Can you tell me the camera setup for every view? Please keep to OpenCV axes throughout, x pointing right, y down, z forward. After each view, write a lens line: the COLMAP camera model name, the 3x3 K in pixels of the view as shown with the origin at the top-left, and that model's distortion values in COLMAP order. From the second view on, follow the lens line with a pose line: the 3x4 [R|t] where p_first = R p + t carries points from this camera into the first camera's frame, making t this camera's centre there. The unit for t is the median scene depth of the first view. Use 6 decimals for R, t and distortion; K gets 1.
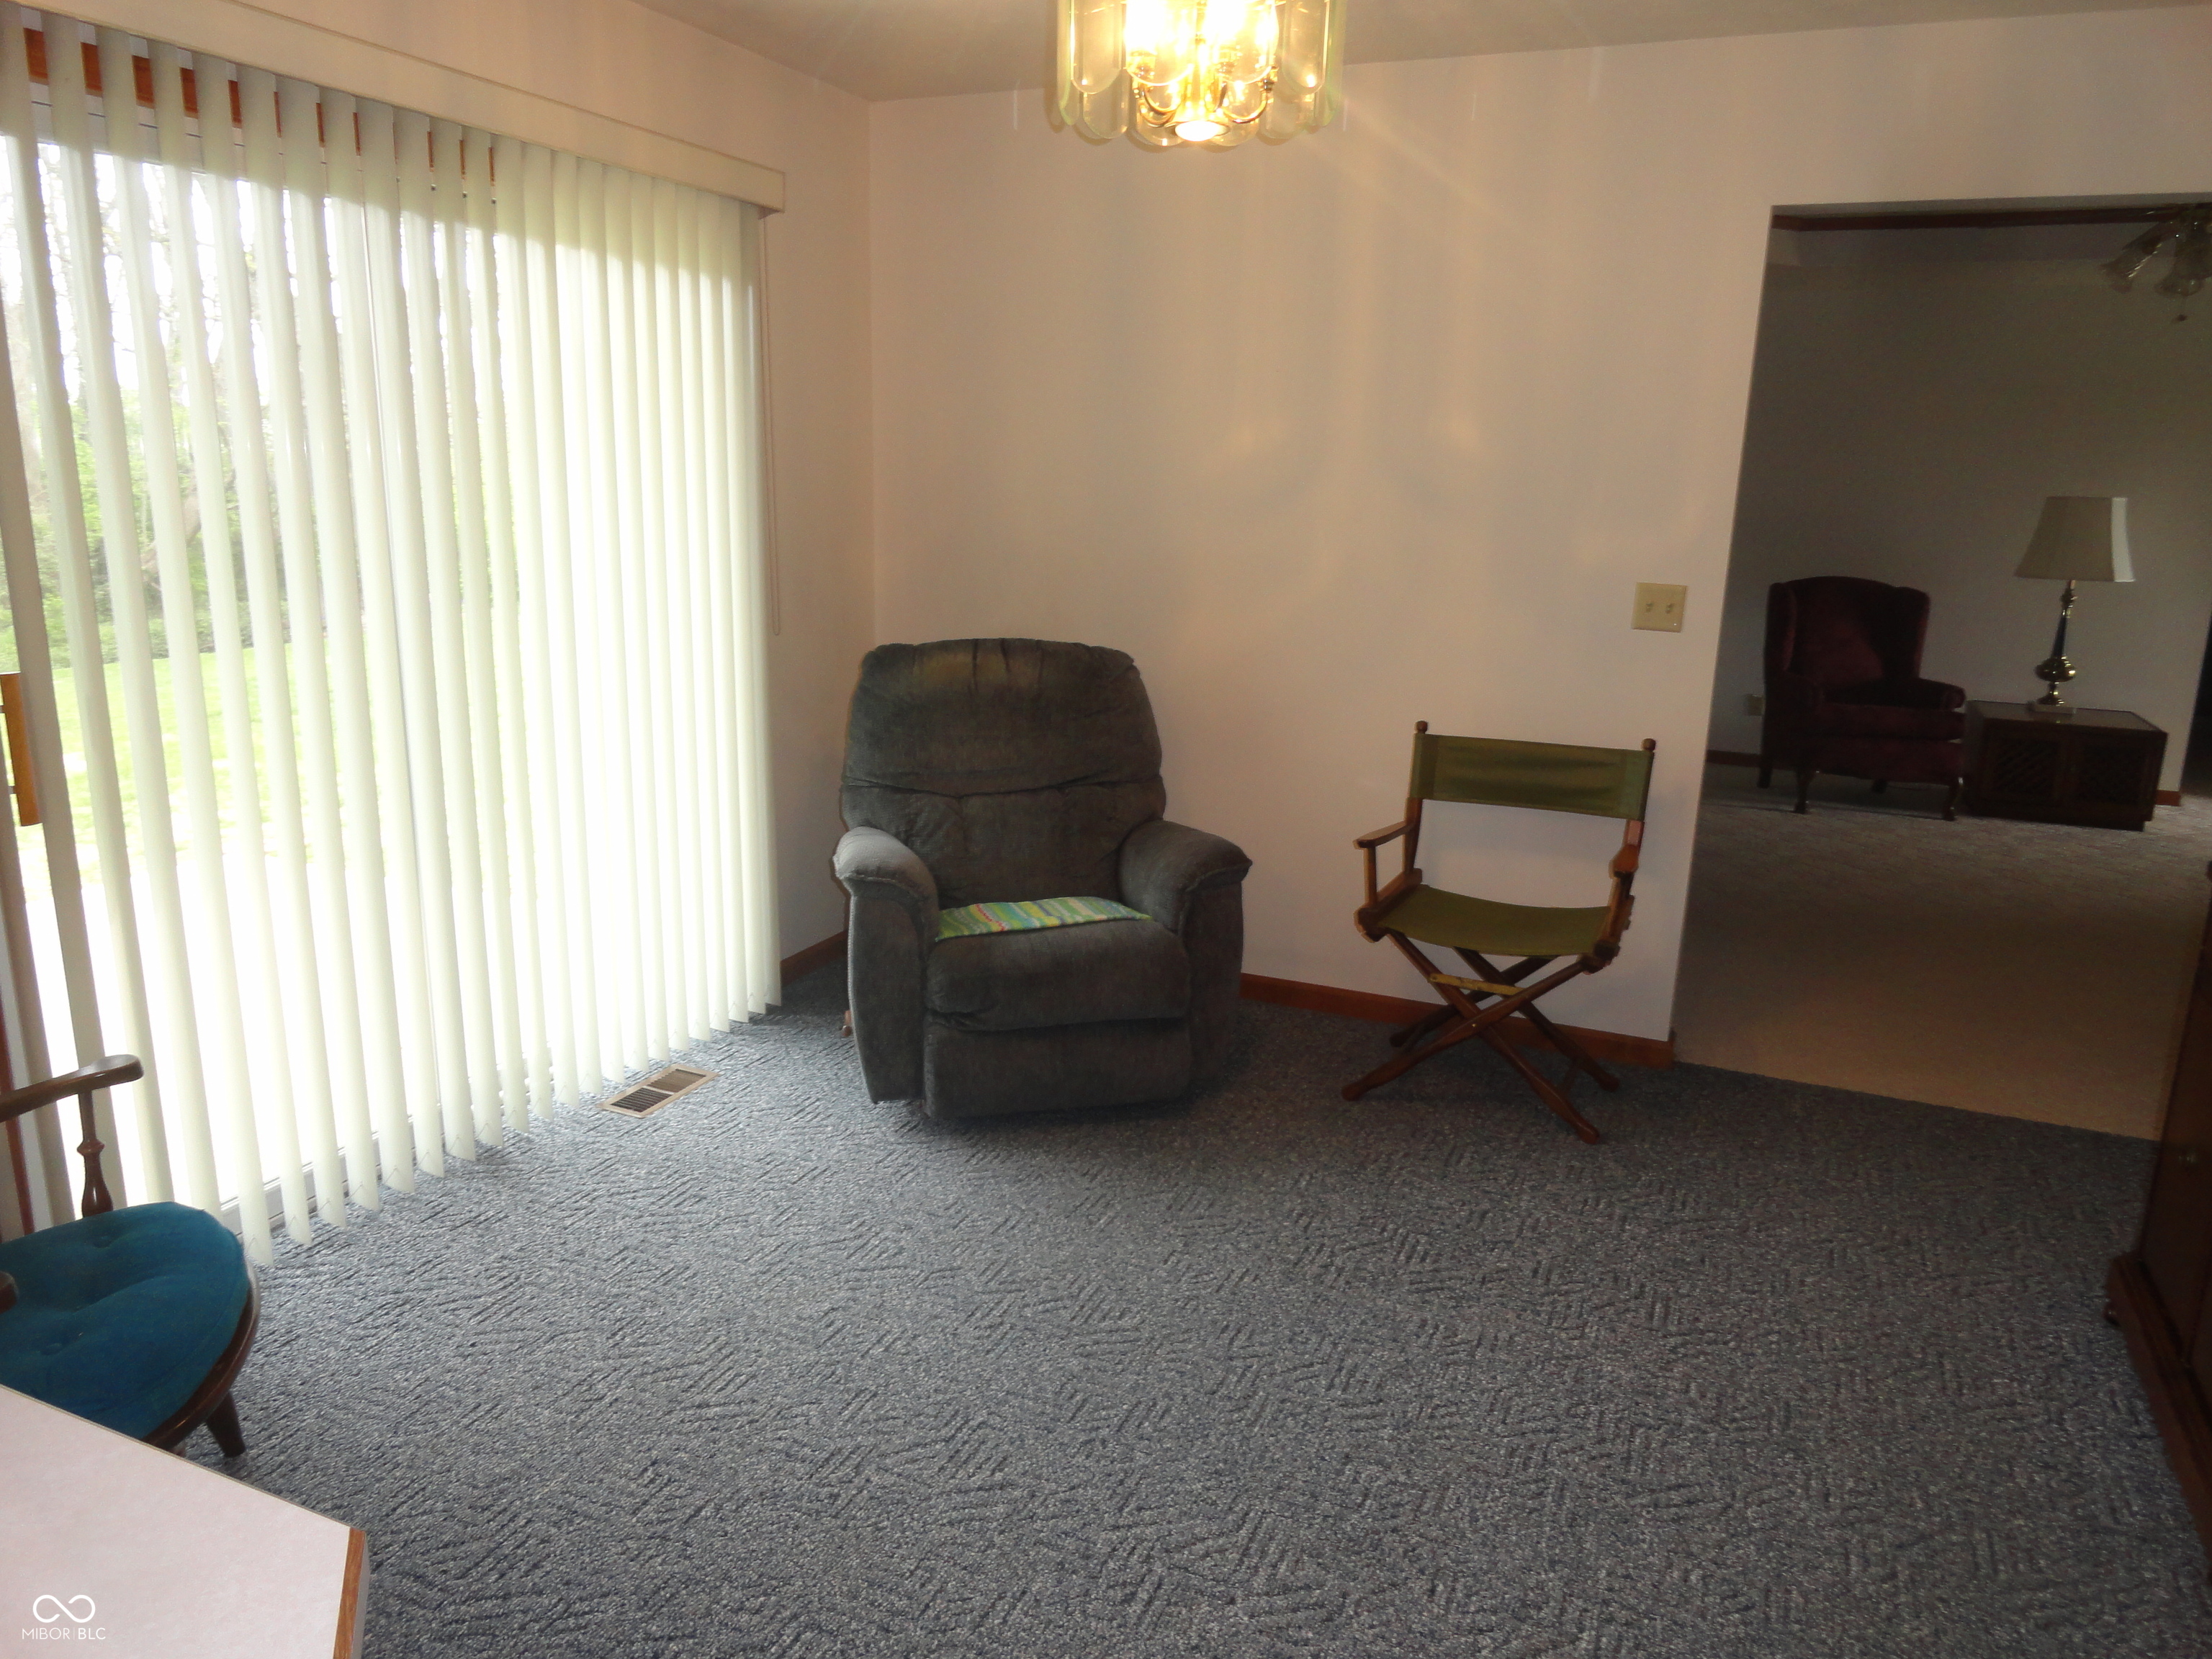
lens RADIAL K [[1547.1, 0, 1106.2], [0, 1547.1, 829.0], [0, 0, 1]] dist [0.036957, 0.003158]
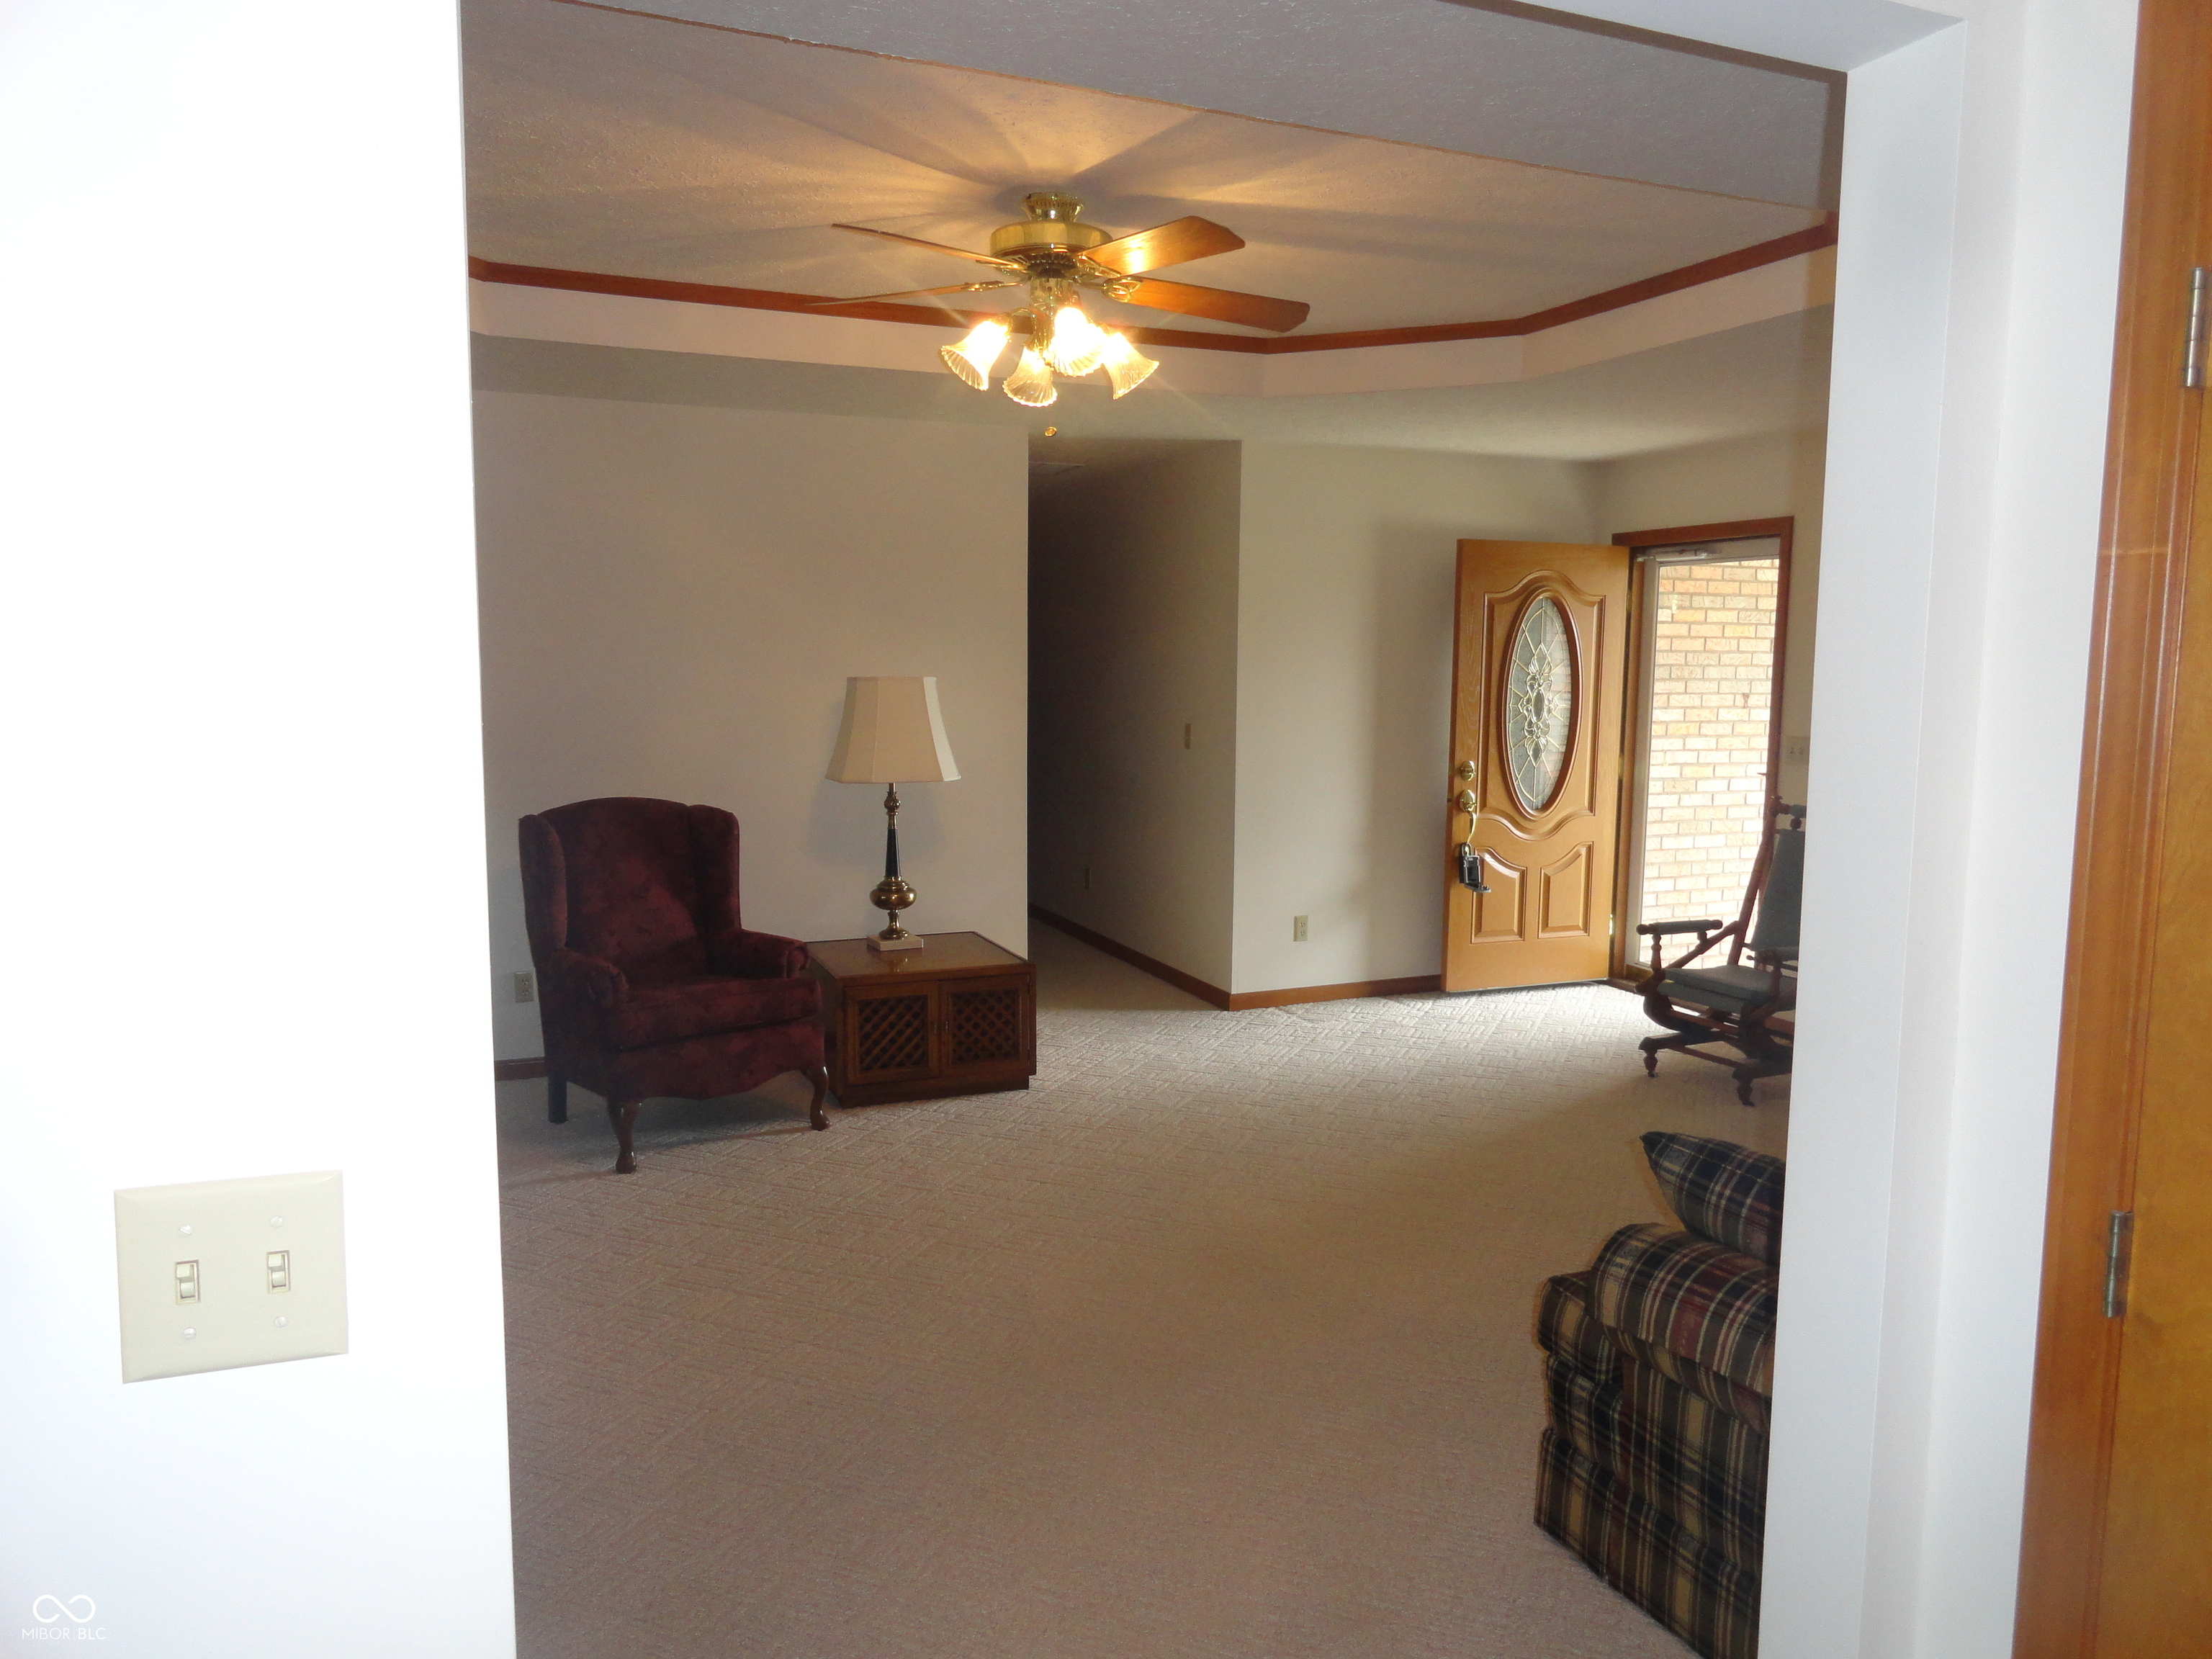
lens RADIAL K [[1547.1, 0, 1100.3], [0, 1547.1, 824.0], [0, 0, 1]] dist [0.036957, 0.003158]
pose [[0.711212, -0.111285, 0.694113, 0.152612], [0.182054, 0.982862, -0.028960, -0.095144], [-0.678995, 0.146963, 0.719283, 0.378124]]
